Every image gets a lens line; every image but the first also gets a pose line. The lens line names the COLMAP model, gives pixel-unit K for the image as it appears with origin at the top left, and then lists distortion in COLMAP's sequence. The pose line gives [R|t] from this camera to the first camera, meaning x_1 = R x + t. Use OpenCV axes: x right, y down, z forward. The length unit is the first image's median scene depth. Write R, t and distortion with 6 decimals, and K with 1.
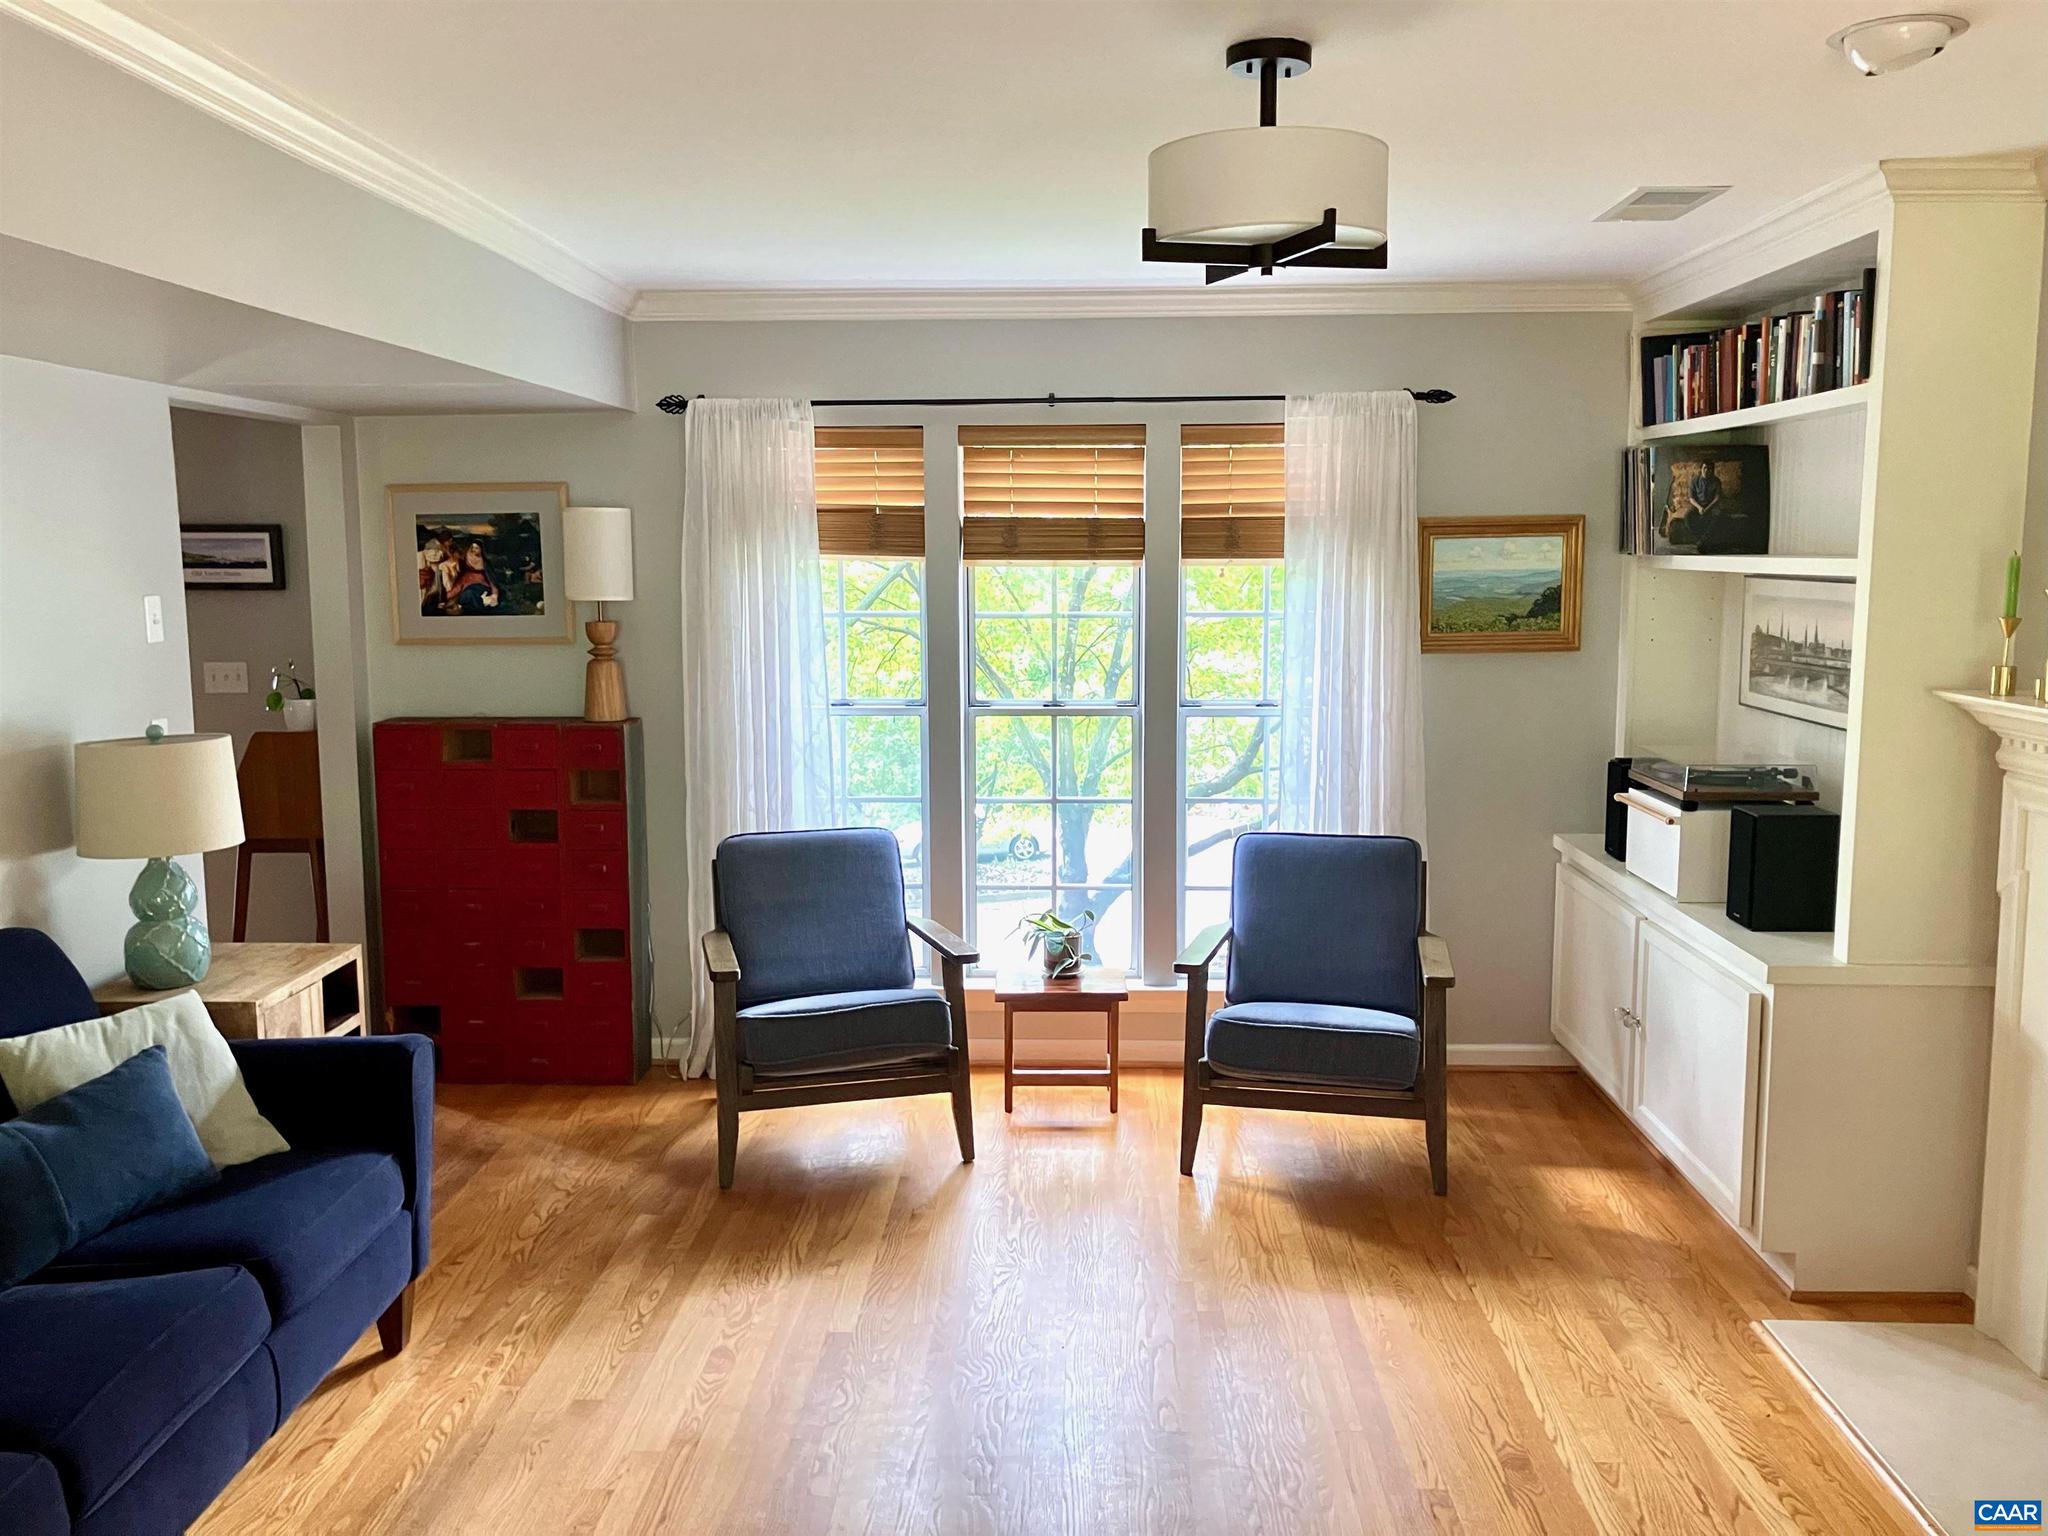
lens RADIAL K [[1708.3, 0, 1029.2], [0, 1708.3, 769.5], [0, 0, 1]] dist [0.085672, 0.006505]
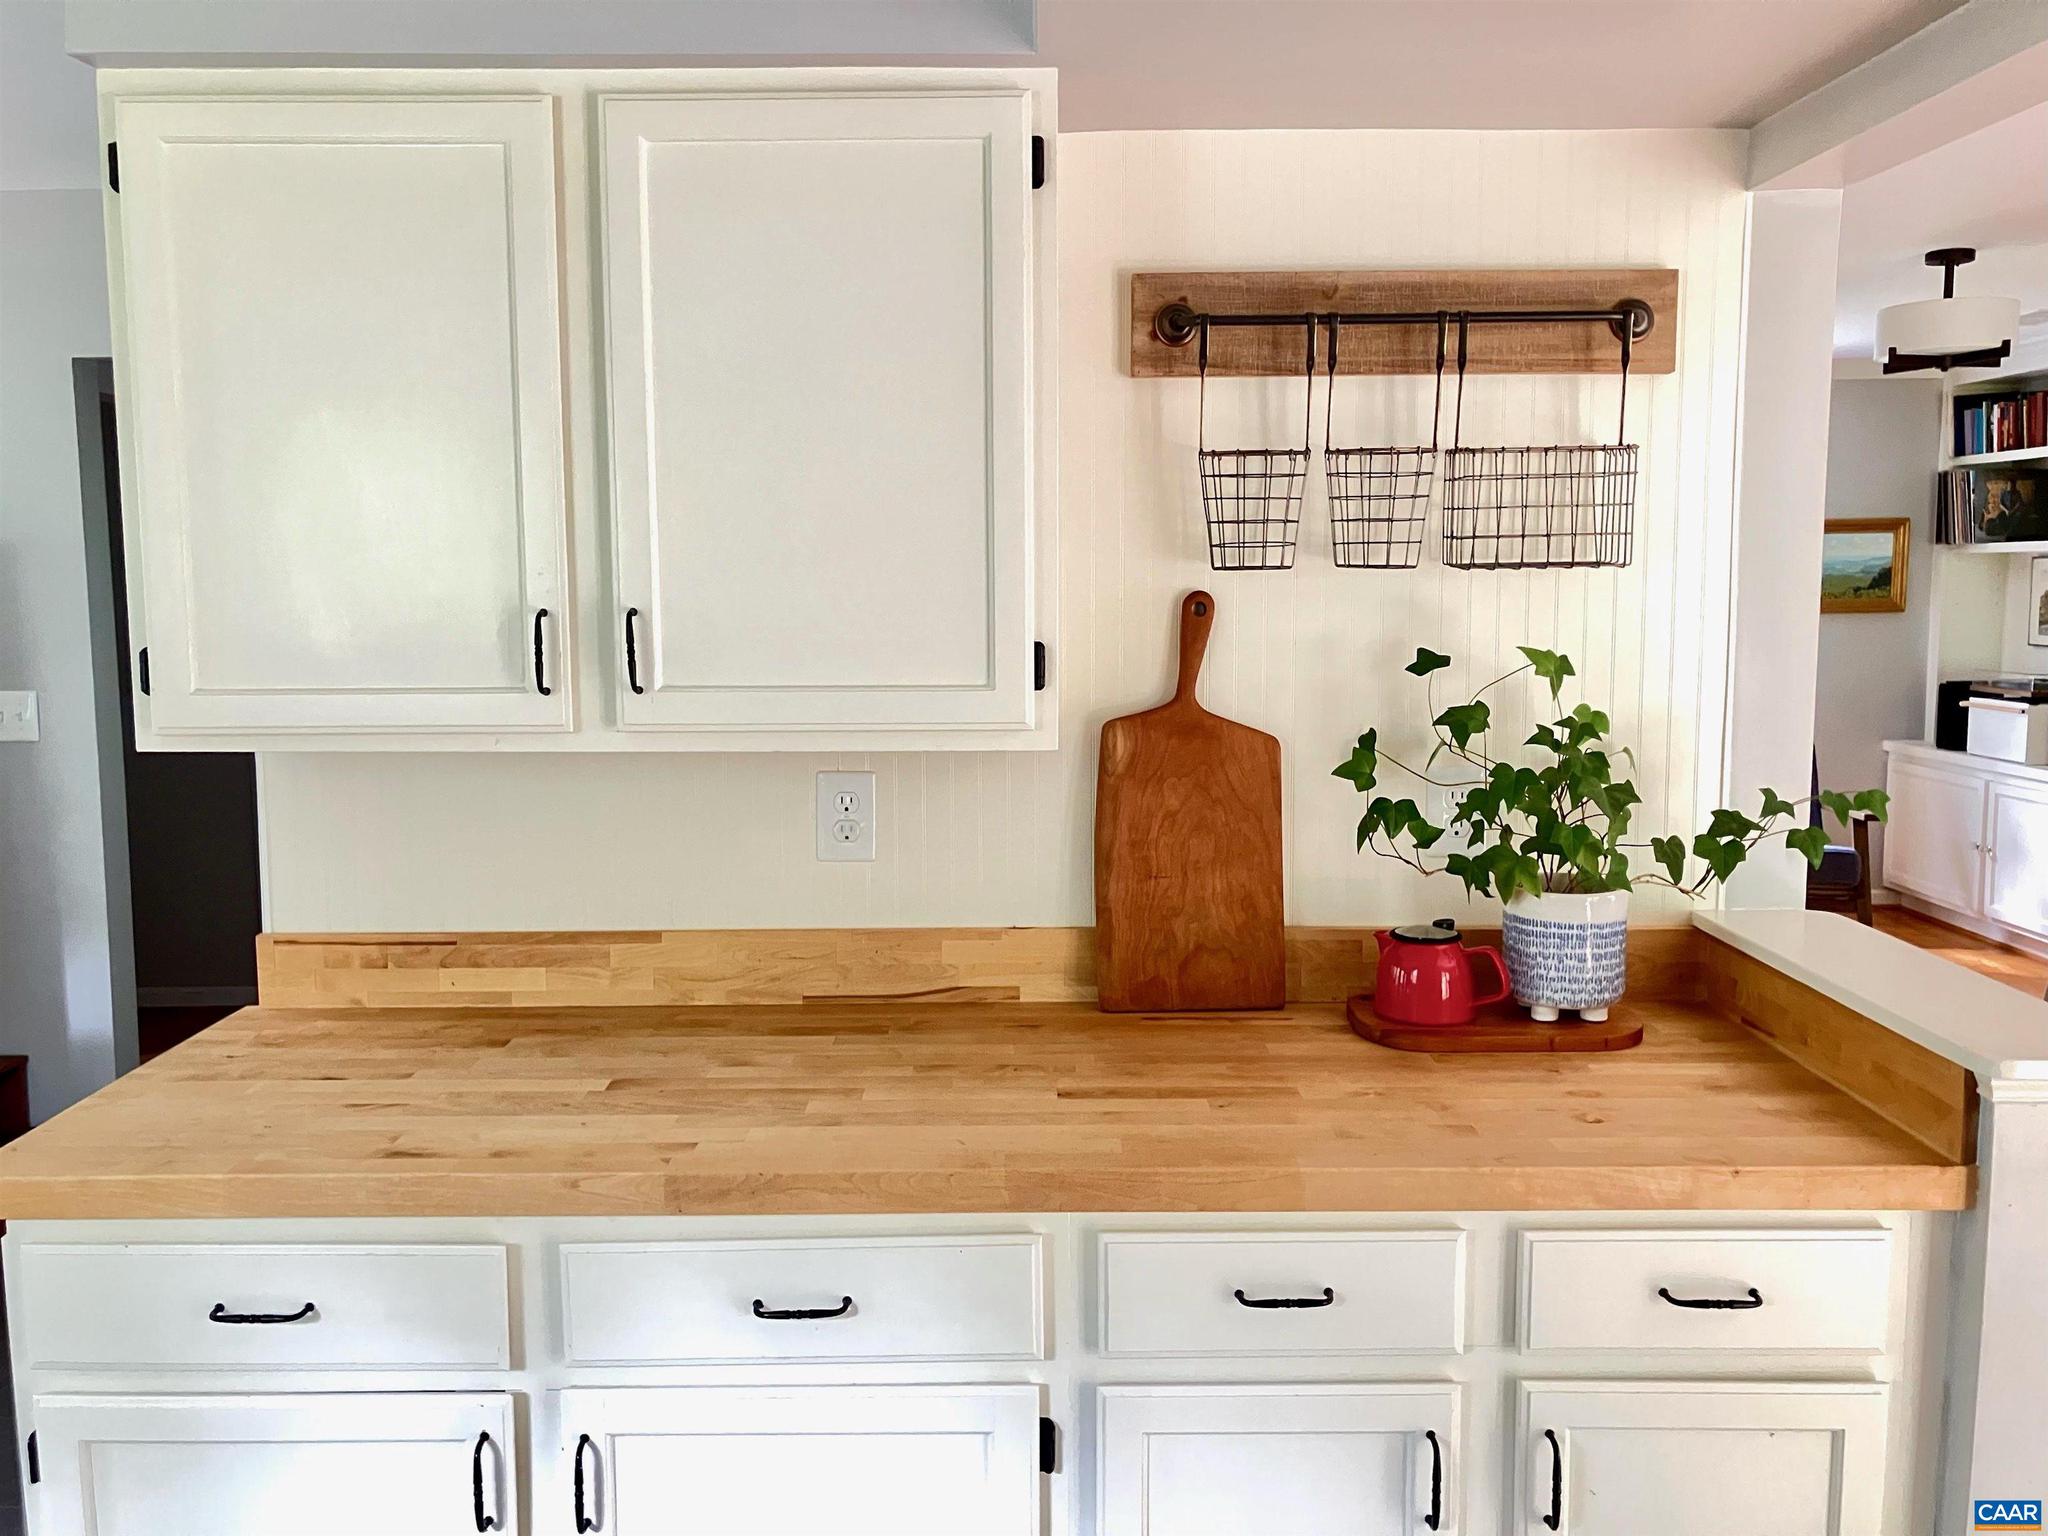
lens RADIAL K [[1708.3, 0, 1017.2], [0, 1708.3, 763.1], [0, 0, 1]] dist [0.085672, 0.006505]
pose [[0.999570, -0.003628, 0.029109, -0.503145], [0.004385, 0.999653, -0.025980, 0.099794], [-0.029005, 0.026096, 0.999239, -0.472505]]
